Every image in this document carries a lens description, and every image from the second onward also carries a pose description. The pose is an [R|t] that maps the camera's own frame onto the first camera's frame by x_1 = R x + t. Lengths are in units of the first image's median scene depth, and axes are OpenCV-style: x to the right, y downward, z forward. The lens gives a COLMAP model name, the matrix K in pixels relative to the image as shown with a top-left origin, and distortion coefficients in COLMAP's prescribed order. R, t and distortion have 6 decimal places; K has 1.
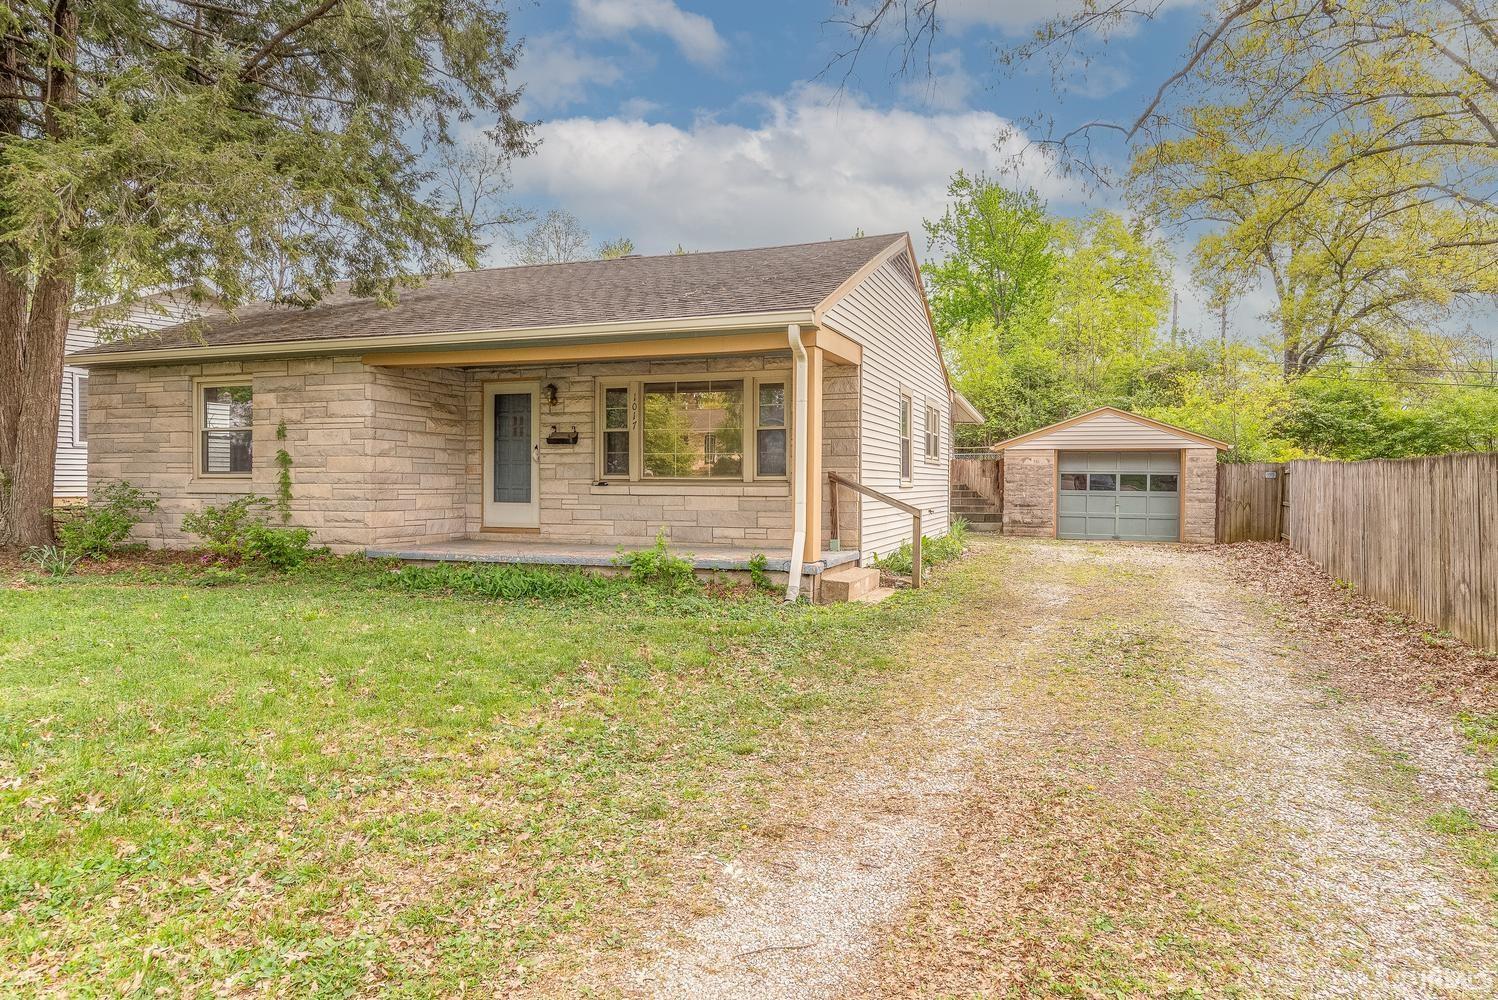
lens RADIAL K [[887.6, 0, 750.6], [0, 887.6, 493.9], [0, 0, 1]] dist [-0.021118, 0.008332]
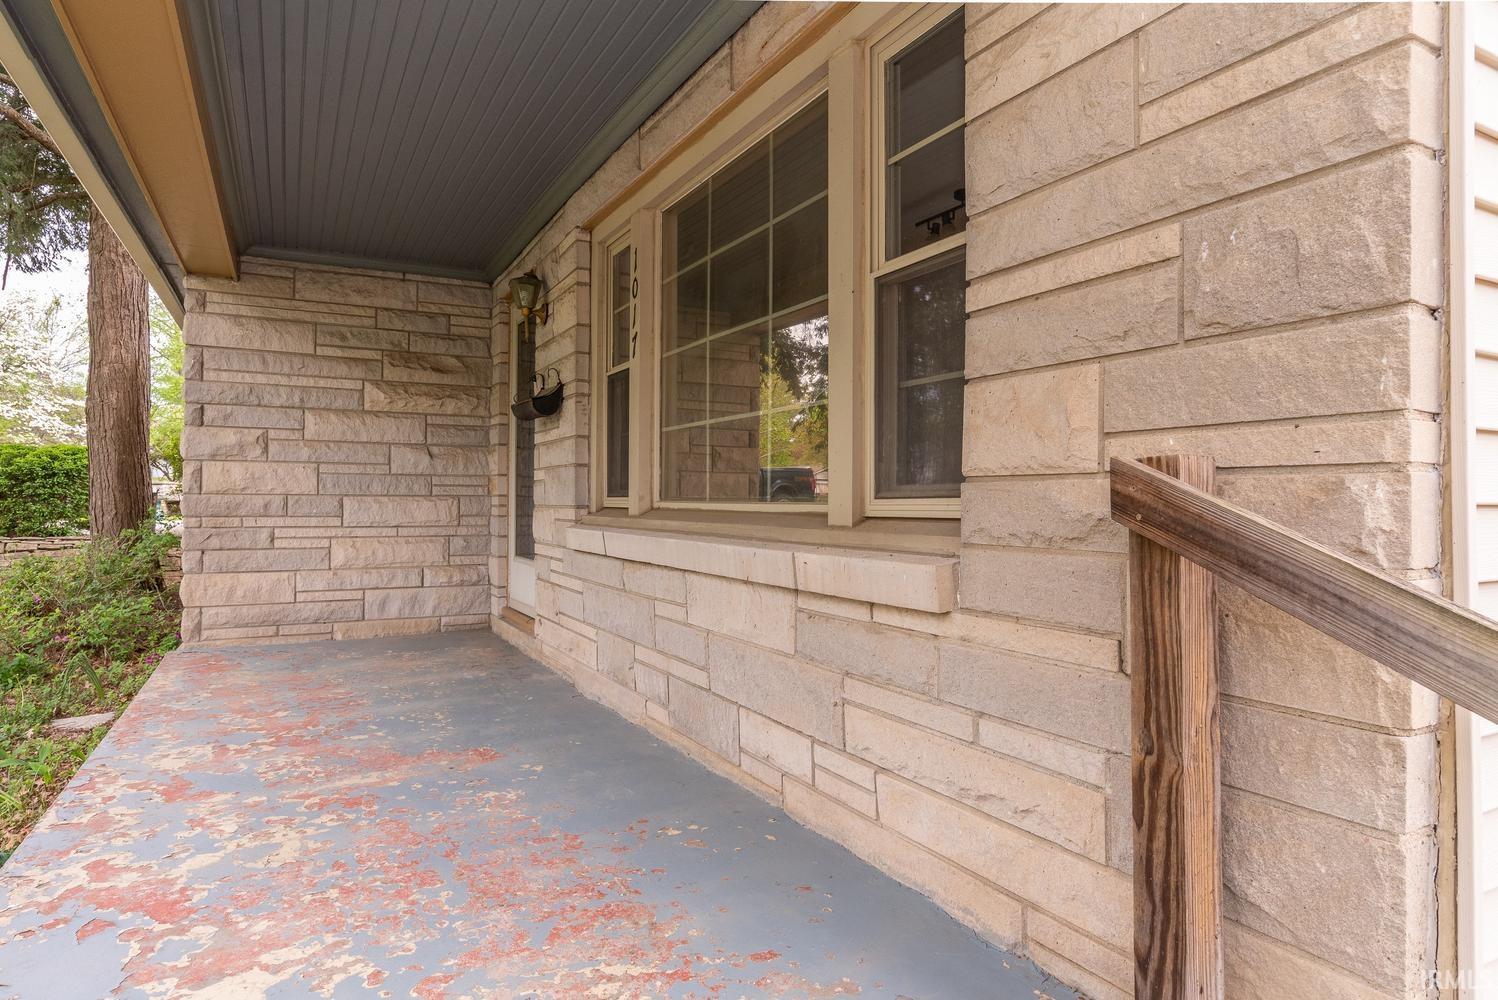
lens RADIAL K [[887.6, 0, 744.4], [0, 887.6, 496.7], [0, 0, 1]] dist [-0.021118, 0.008332]
pose [[0.743562, -0.004548, -0.668651, 0.118492], [-0.008365, 0.999835, -0.016103, -0.016129], [0.668614, 0.017567, 0.743402, 0.780984]]
